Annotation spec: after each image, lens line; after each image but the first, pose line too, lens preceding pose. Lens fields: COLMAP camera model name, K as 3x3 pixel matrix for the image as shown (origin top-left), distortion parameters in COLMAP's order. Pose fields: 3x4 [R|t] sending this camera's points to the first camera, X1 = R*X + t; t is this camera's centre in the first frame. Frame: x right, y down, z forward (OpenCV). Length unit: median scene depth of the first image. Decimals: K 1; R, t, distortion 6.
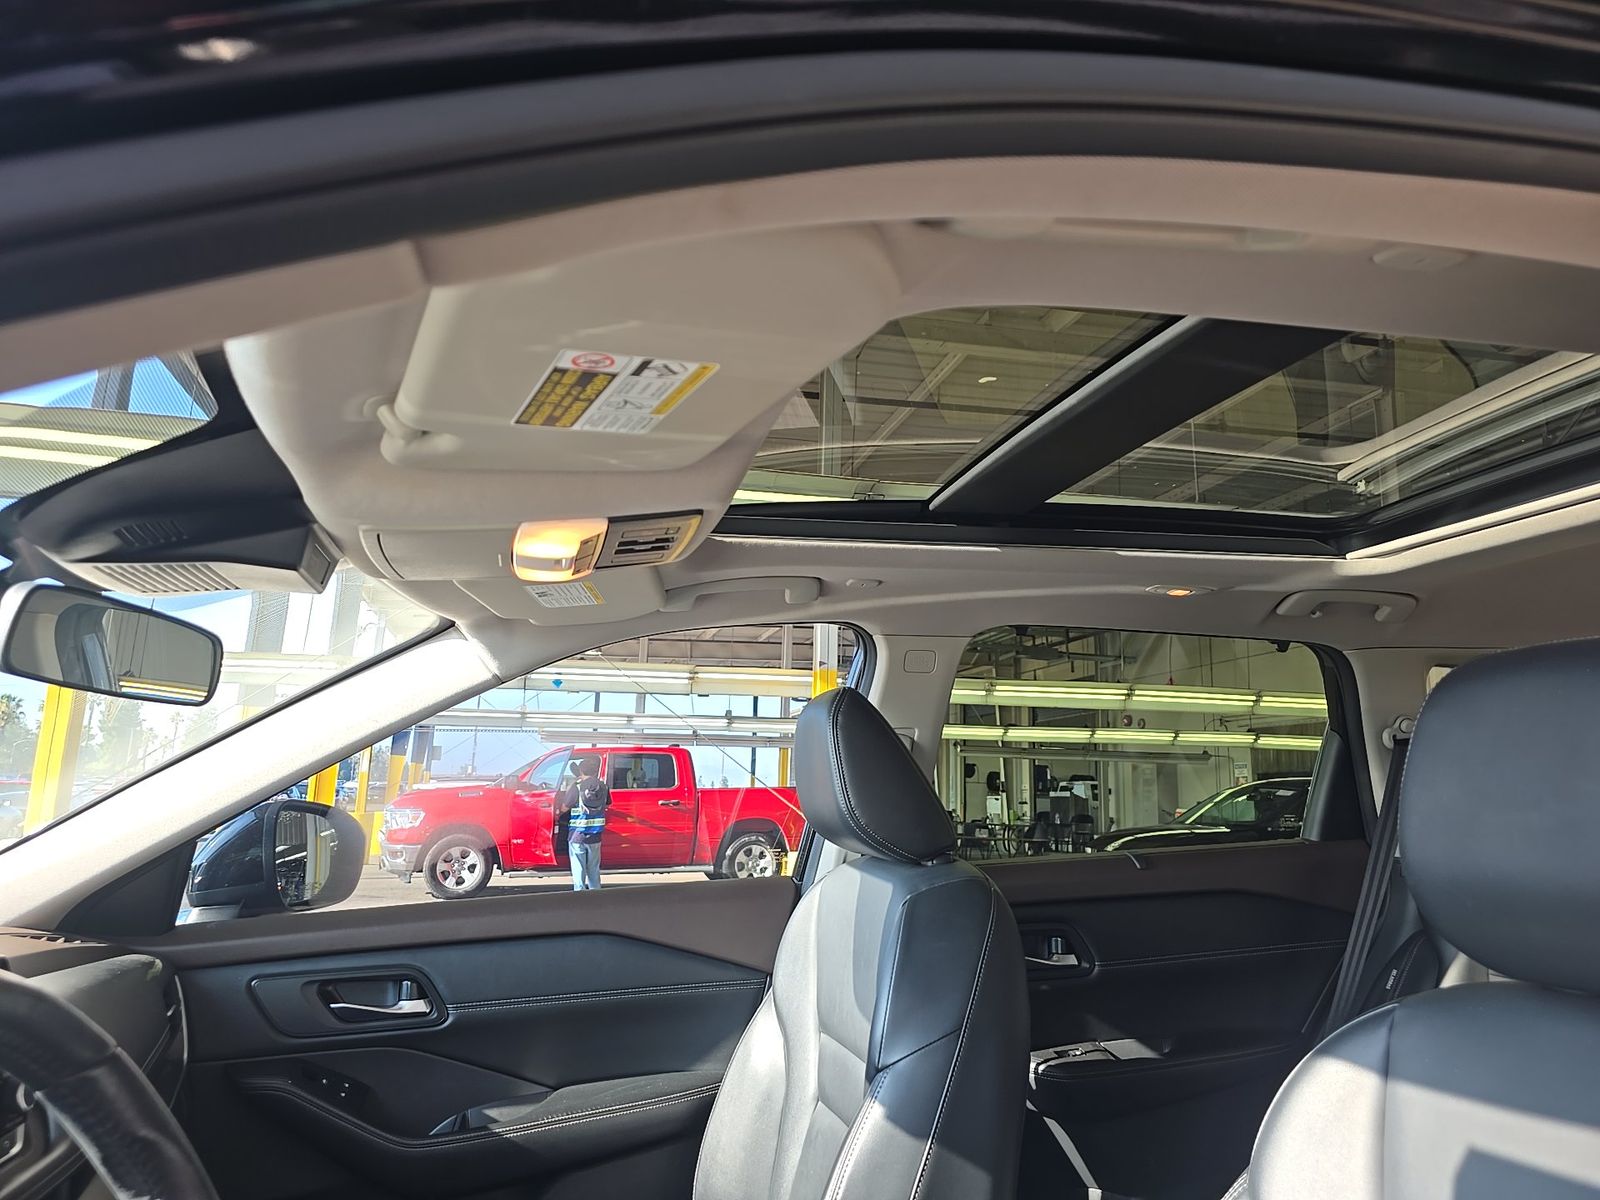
lens RADIAL K [[1083.4, 0, 798.9], [0, 1083.4, 595.1], [0, 0, 1]] dist [0.047294, -0.036300]
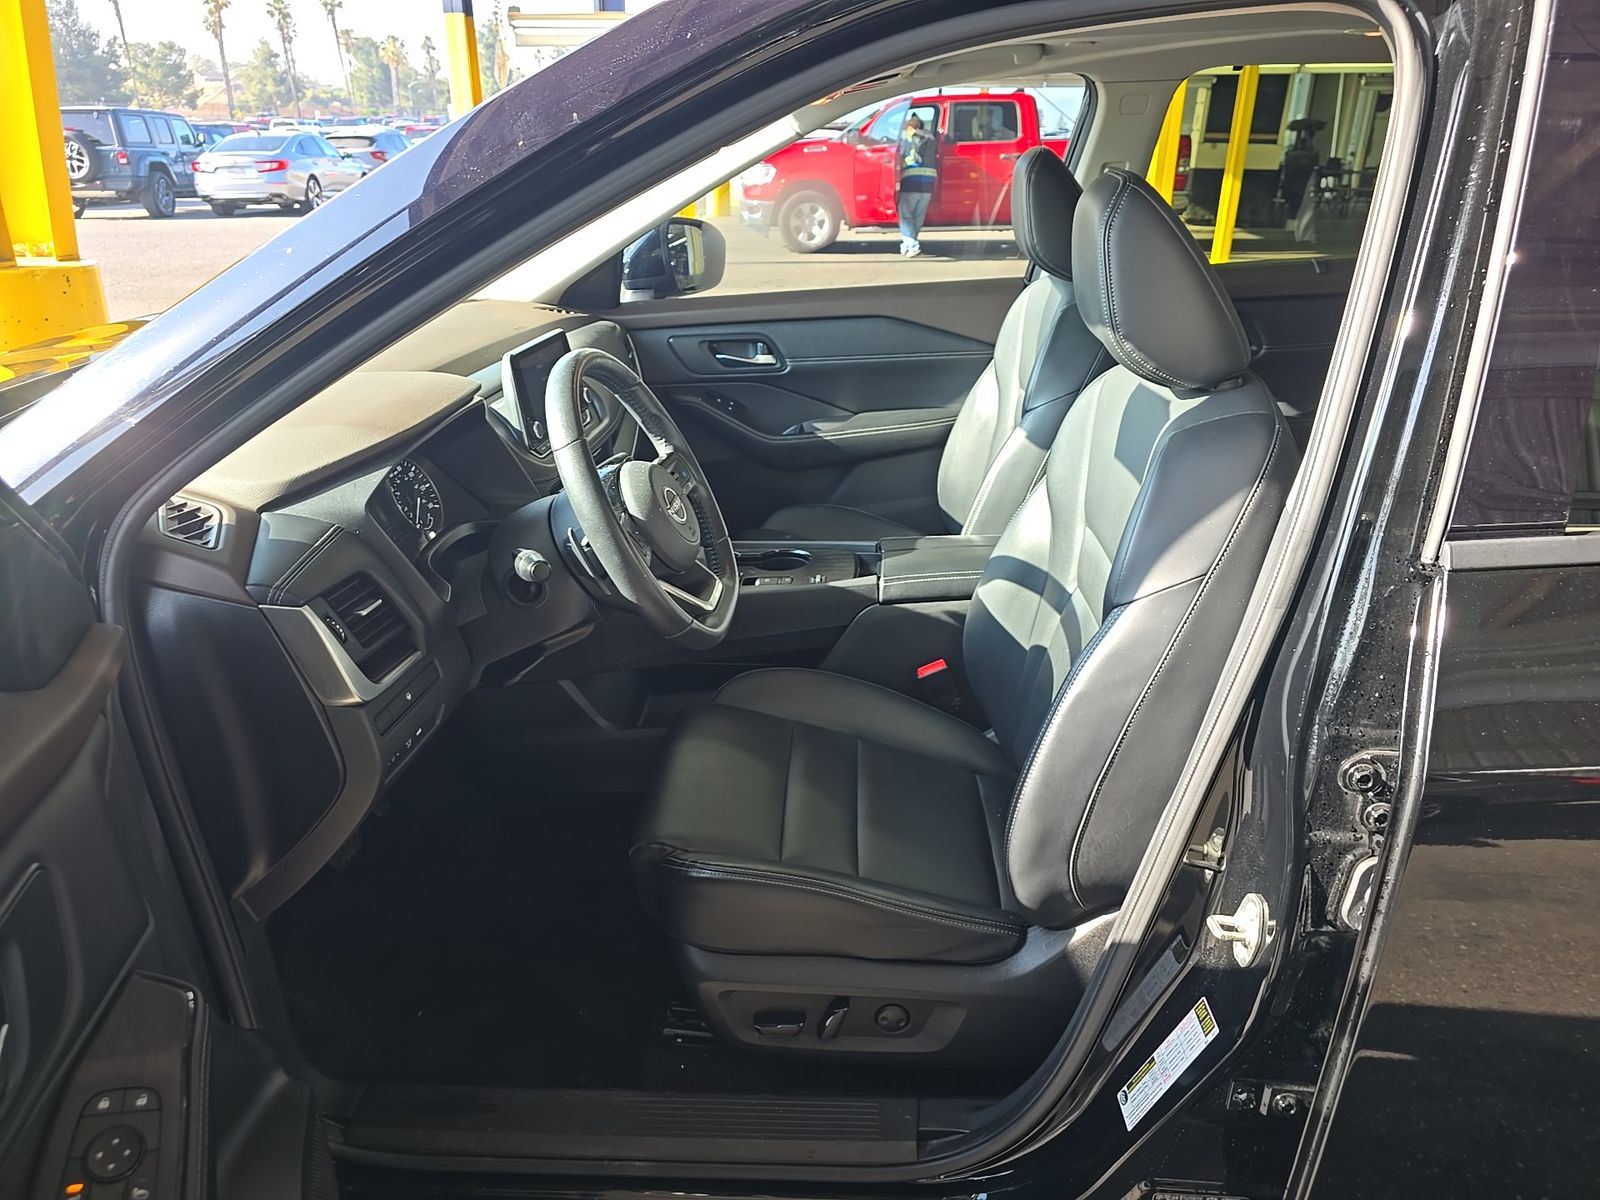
lens RADIAL K [[1083.4, 0, 808.0], [0, 1083.4, 610.9], [0, 0, 1]] dist [0.047294, -0.036300]
pose [[0.955588, 0.106430, -0.274815, 0.166731], [0.065444, 0.832592, 0.550007, -0.170049], [0.287347, -0.543566, 0.788650, -0.393552]]
